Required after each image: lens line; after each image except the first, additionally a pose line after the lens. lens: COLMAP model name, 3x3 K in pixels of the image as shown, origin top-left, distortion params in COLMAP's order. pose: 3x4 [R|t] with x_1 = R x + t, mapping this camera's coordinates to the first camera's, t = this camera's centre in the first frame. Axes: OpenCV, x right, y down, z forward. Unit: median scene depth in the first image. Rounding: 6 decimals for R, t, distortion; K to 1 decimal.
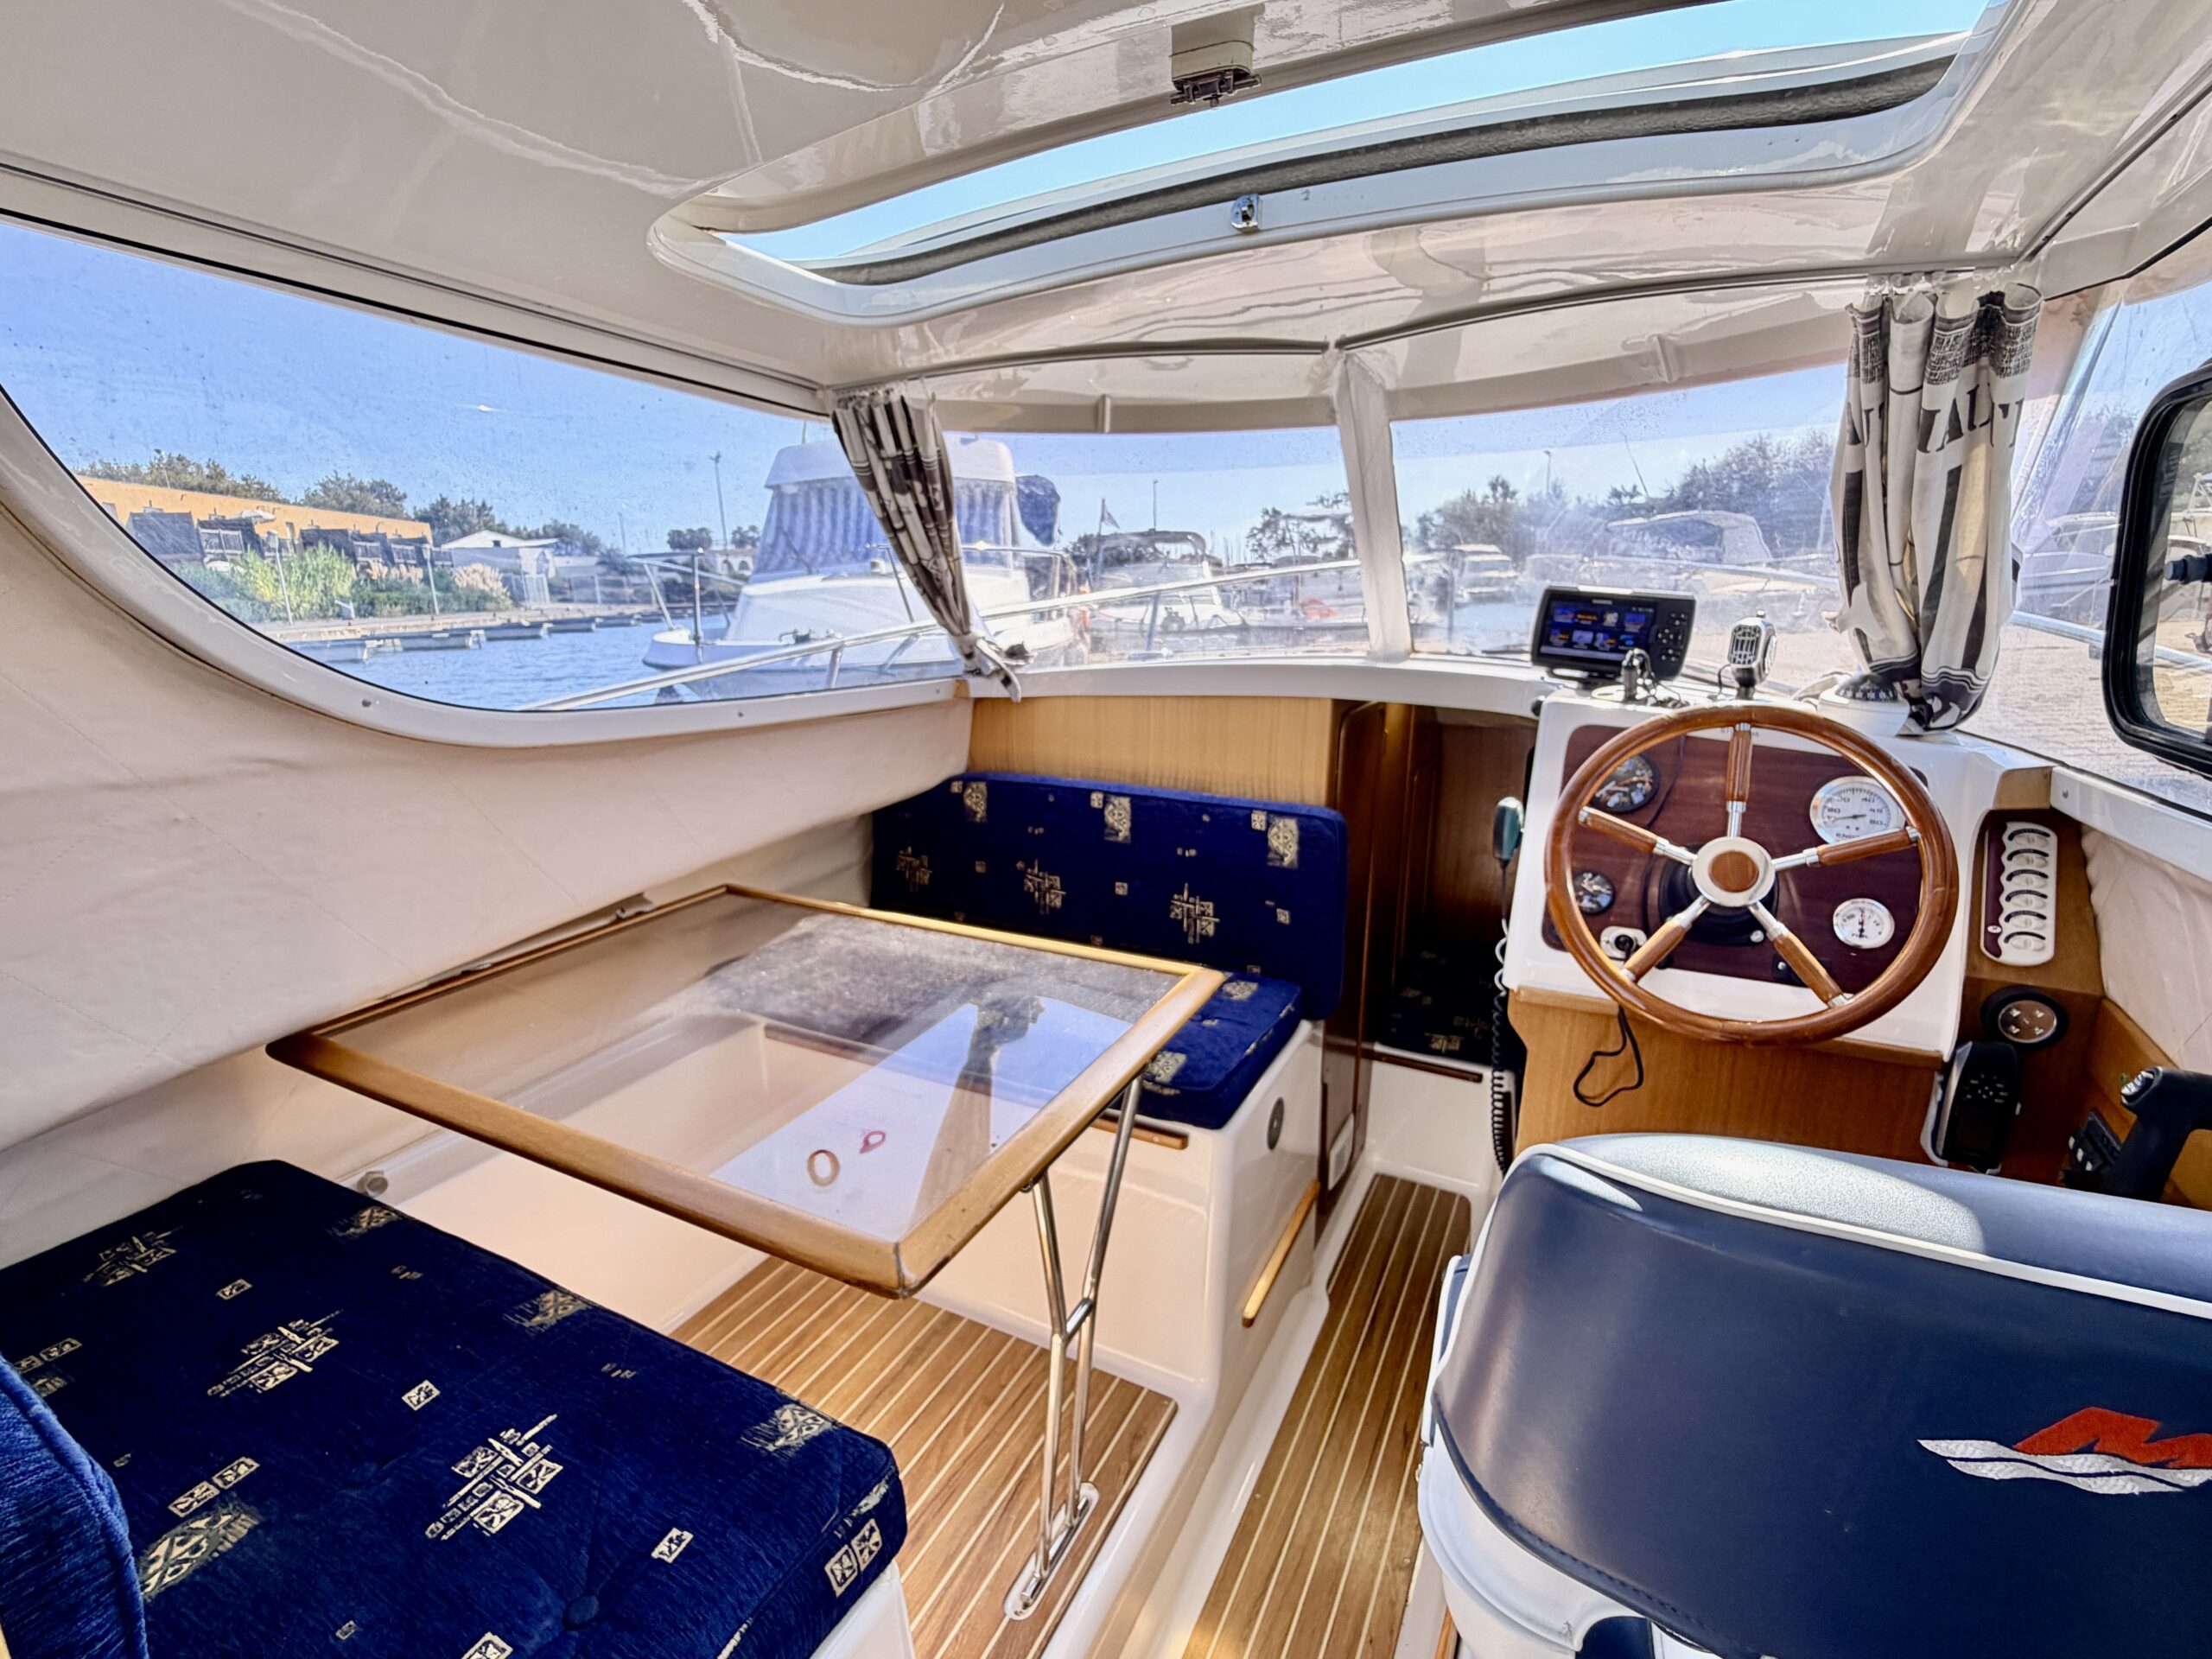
lens RADIAL K [[1002.4, 0, 1101.2], [0, 1002.4, 835.1], [0, 0, 1]] dist [0.001569, -0.001179]
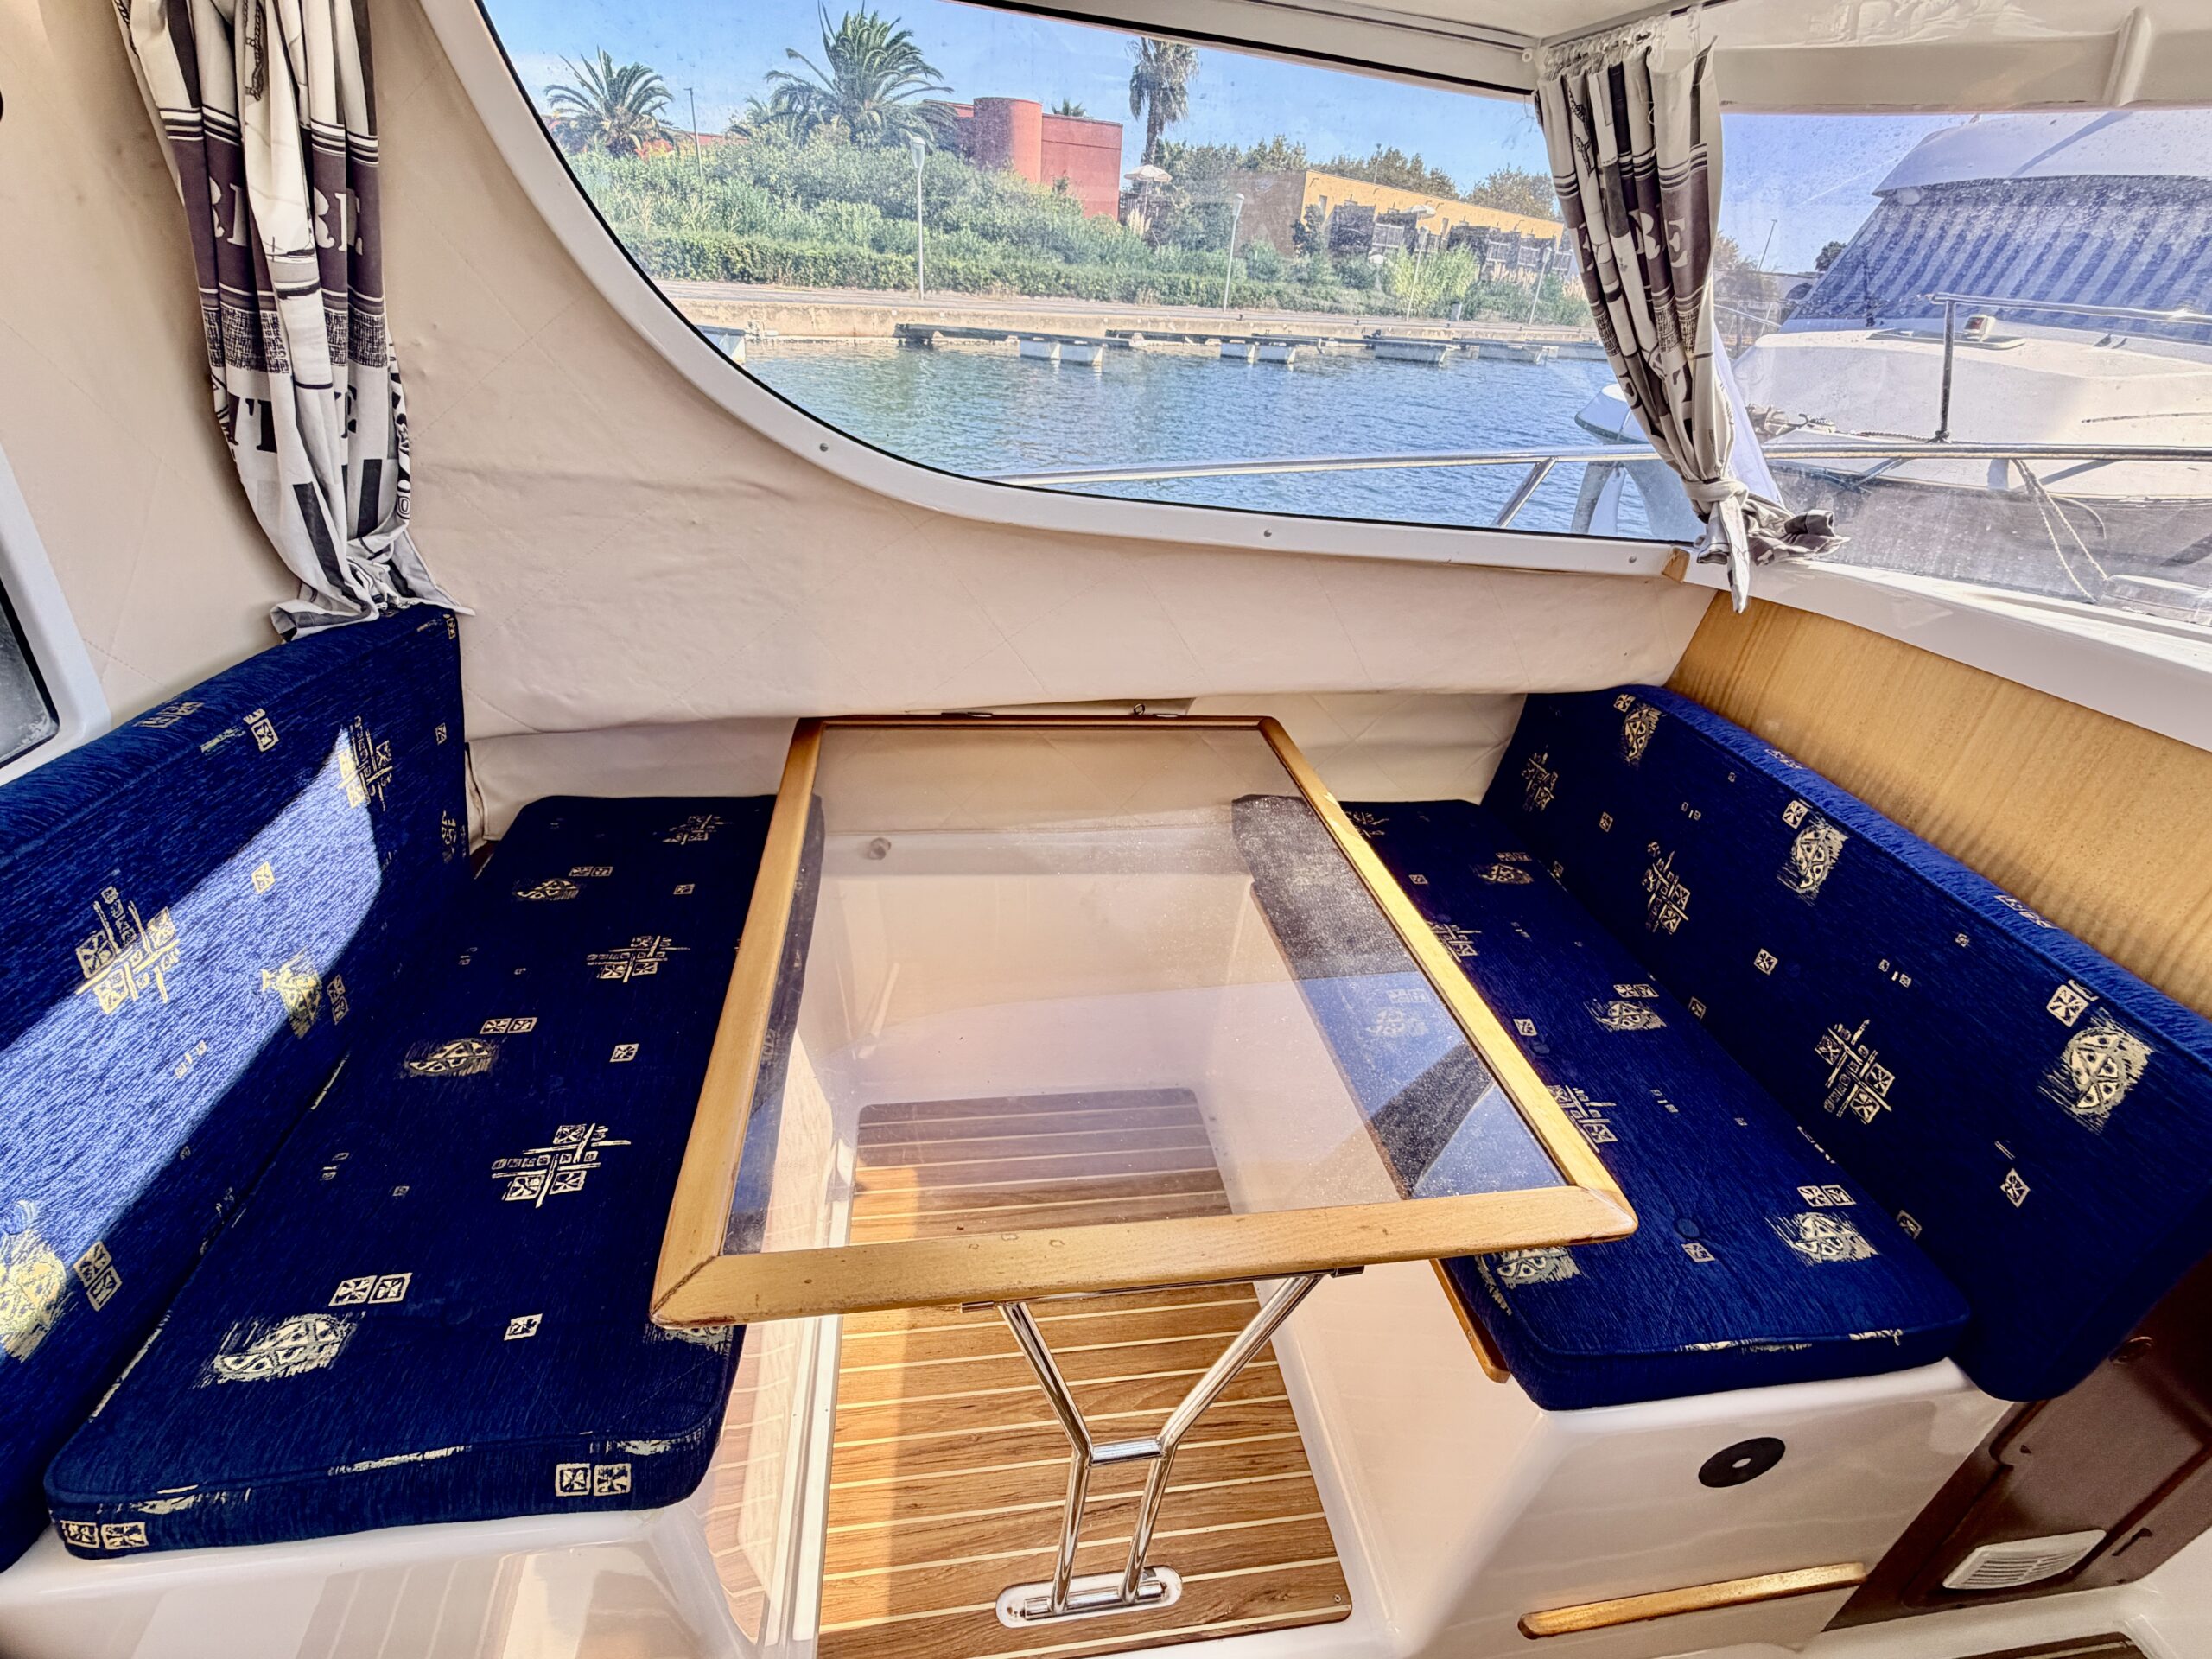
lens RADIAL K [[1002.4, 0, 1109.1], [0, 1002.4, 826.7], [0, 0, 1]] dist [0.001569, -0.001179]
pose [[0.583421, 0.447058, -0.678055, 0.208080], [-0.276588, 0.894331, 0.351668, -0.156975], [0.763622, -0.017628, 0.645423, 0.387615]]
